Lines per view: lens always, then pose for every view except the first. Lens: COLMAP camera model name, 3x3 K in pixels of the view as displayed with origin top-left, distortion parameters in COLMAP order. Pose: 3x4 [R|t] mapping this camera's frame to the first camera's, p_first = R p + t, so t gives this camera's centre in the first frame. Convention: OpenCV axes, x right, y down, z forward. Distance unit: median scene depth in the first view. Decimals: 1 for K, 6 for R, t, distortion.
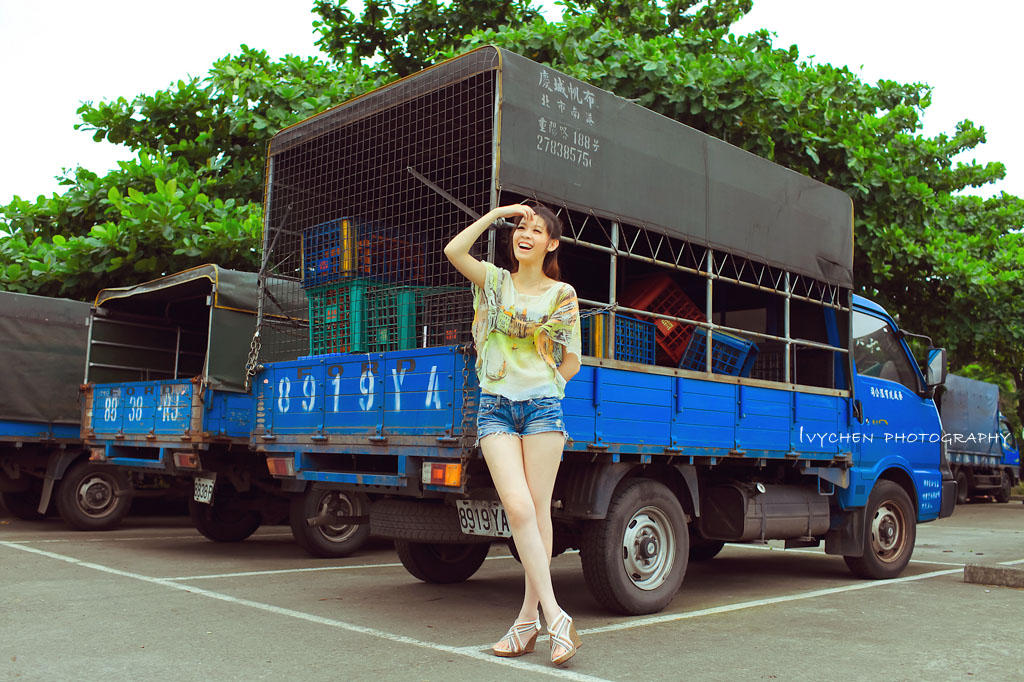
lens RADIAL K [[1064.7, 0, 509.3], [0, 1064.7, 284.2], [0, 0, 1]] dist [-0.022181, -0.007533]
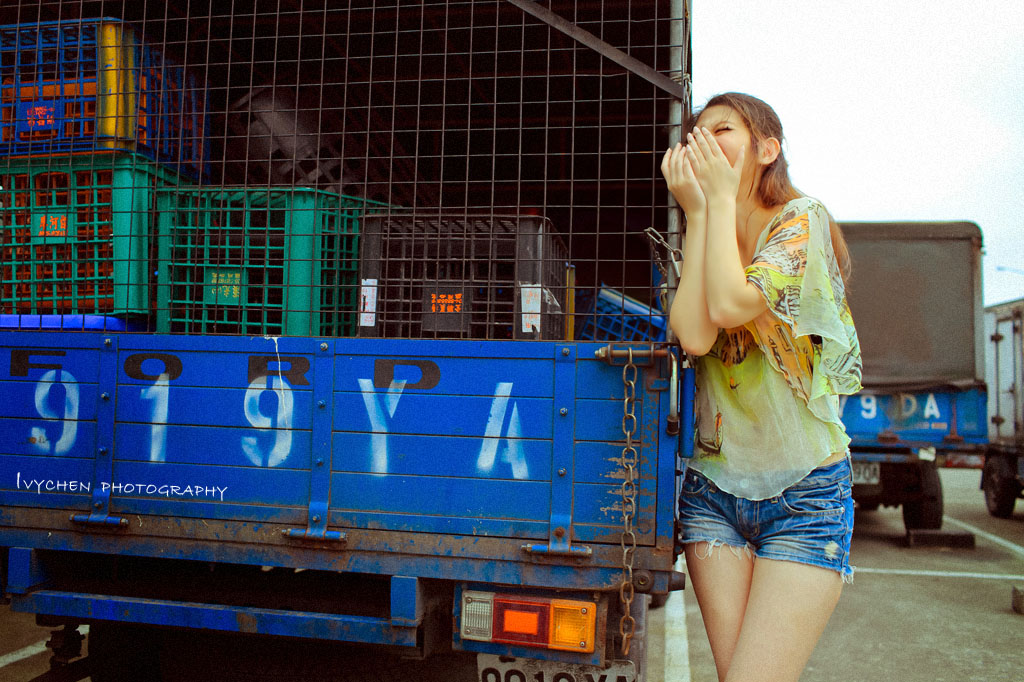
lens RADIAL K [[1064.7, 0, 509.3], [0, 1064.7, 284.2], [0, 0, 1]] dist [-0.022181, -0.007533]
pose [[0.815907, 0.052517, 0.575794, -0.303661], [-0.101839, 0.993350, 0.053706, 0.009733], [-0.569144, -0.102457, 0.815829, 0.579243]]
